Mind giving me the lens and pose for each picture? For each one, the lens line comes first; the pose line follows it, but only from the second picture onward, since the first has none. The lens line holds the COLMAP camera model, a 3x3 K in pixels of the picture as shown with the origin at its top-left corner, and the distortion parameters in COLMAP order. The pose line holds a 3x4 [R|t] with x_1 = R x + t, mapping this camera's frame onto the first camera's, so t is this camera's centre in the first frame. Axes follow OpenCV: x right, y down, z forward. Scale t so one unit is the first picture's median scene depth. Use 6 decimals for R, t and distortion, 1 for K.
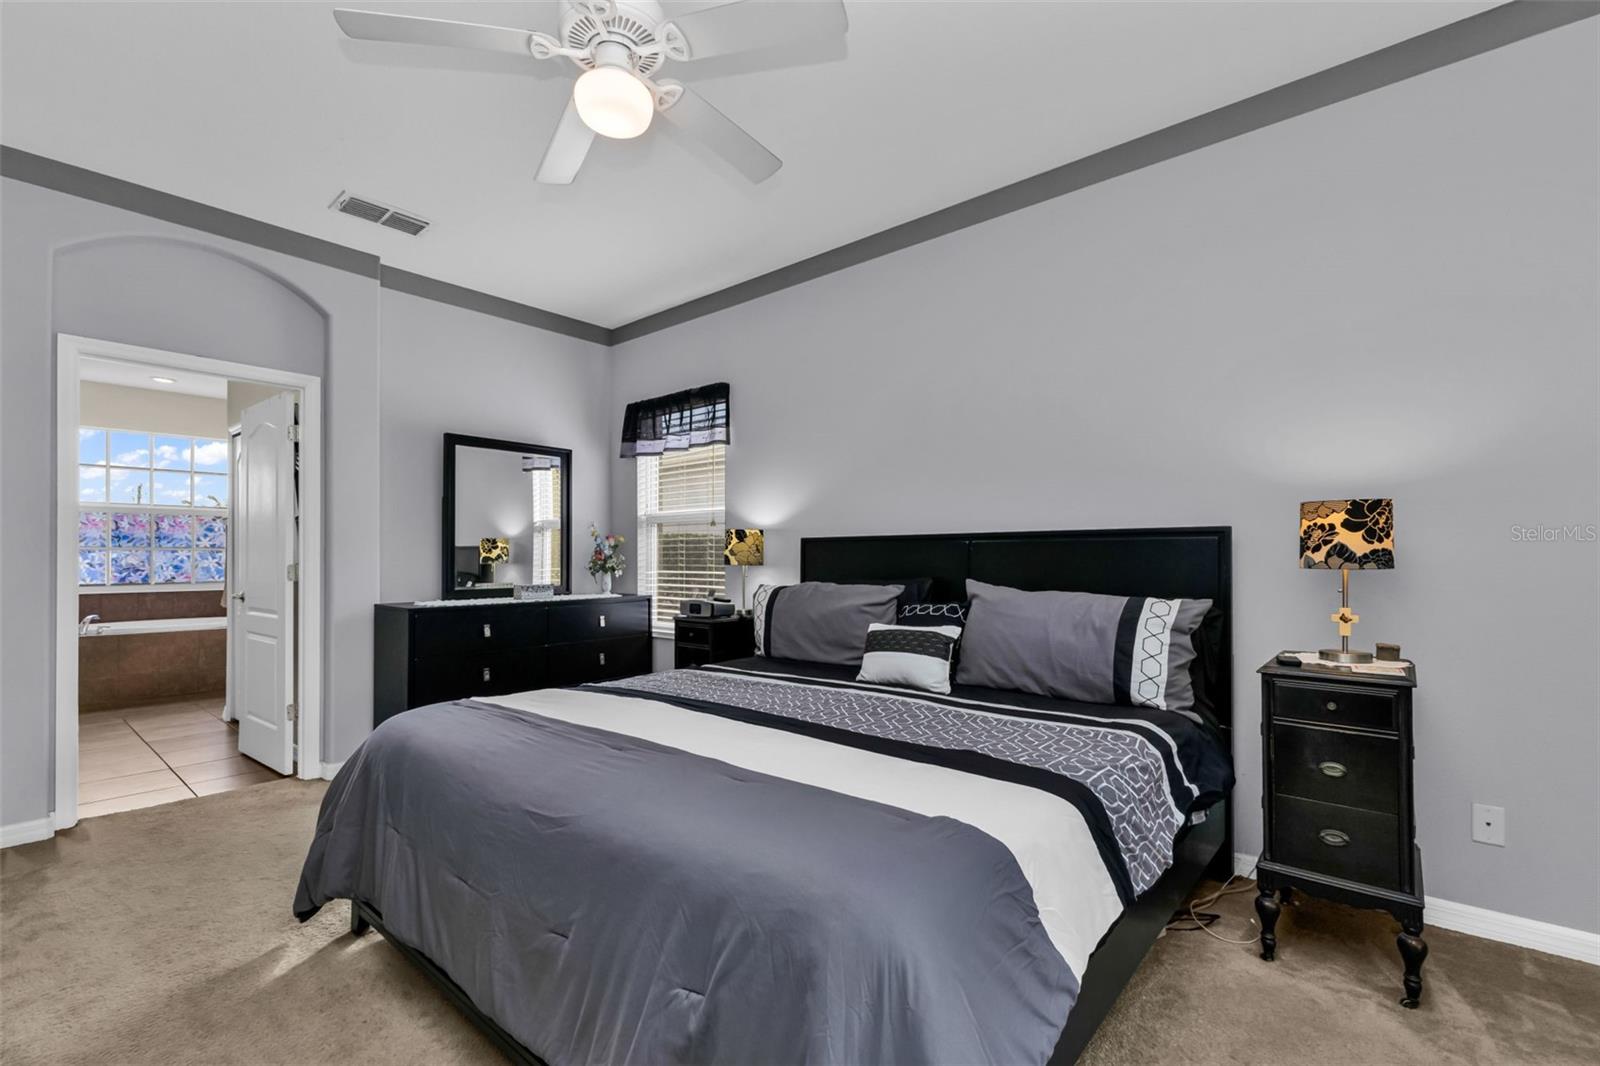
lens RADIAL K [[712.4, 0, 797.6], [0, 712.4, 559.1], [0, 0, 1]] dist [-0.153035, -0.000068]
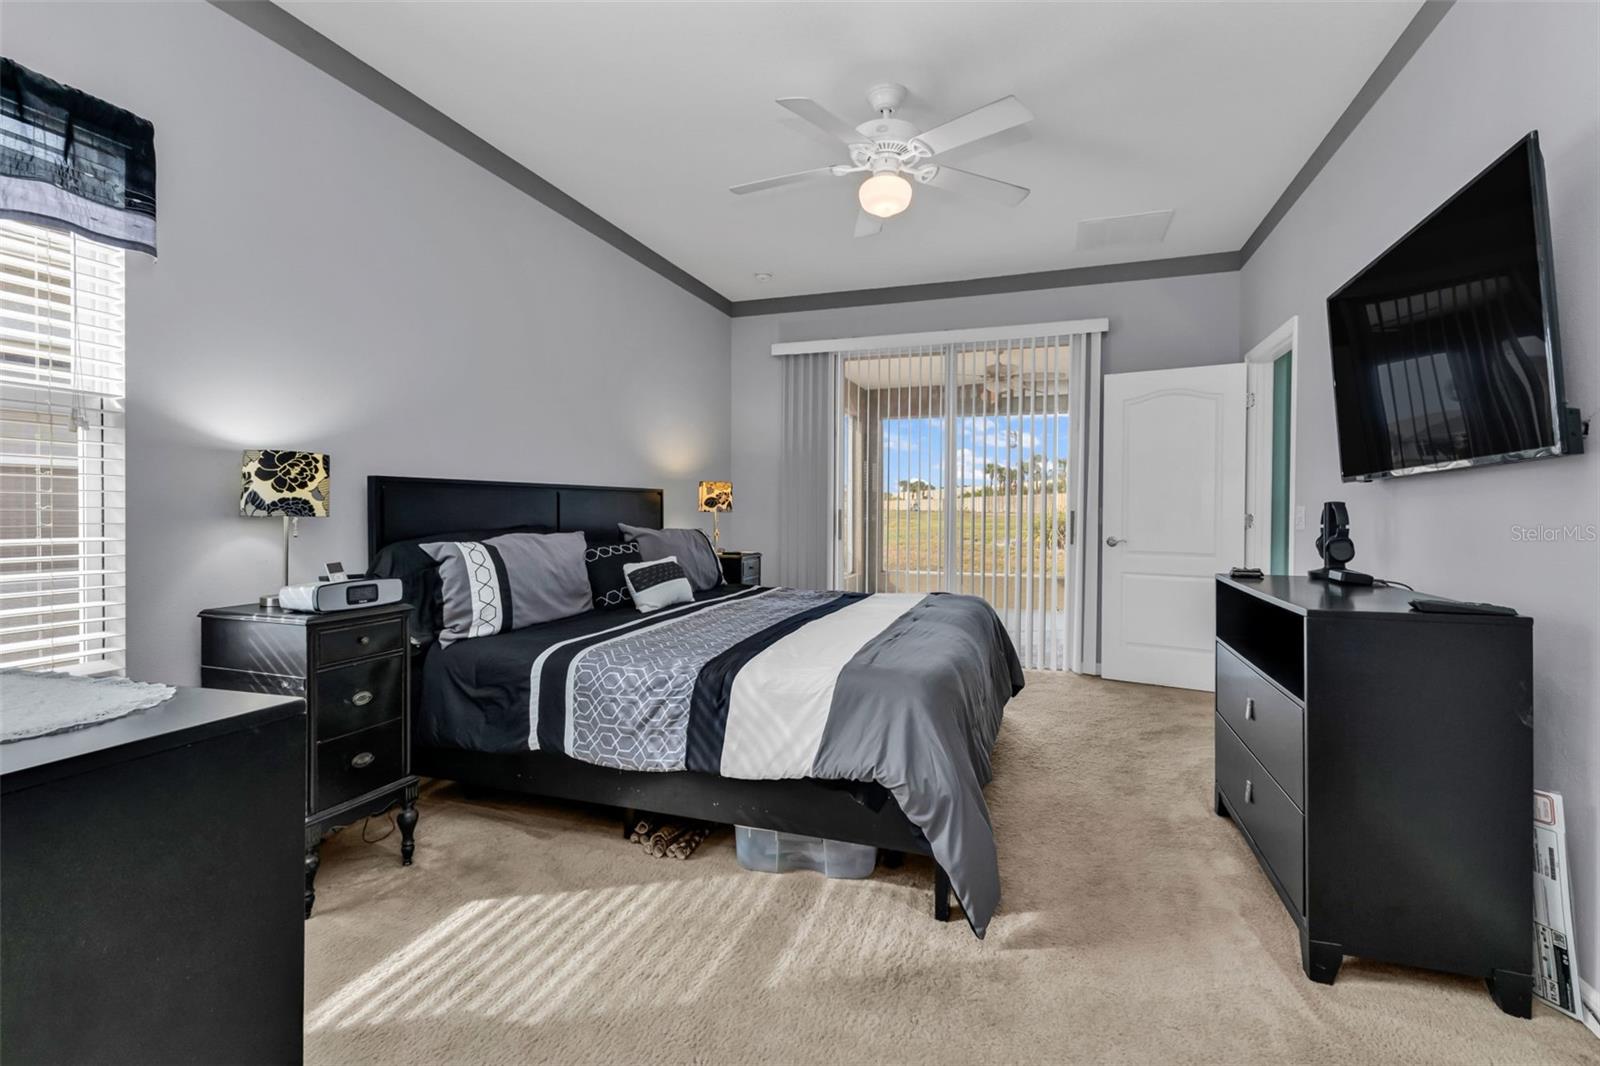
lens RADIAL K [[714.9, 0, 799.2], [0, 714.9, 514.9], [0, 0, 1]] dist [0.000613, 0.000030]
pose [[-0.365470, -0.008754, 0.930782, -0.563052], [-0.003973, 0.999961, 0.007845, 0.000796], [-0.930815, -0.000831, -0.365490, 0.618779]]
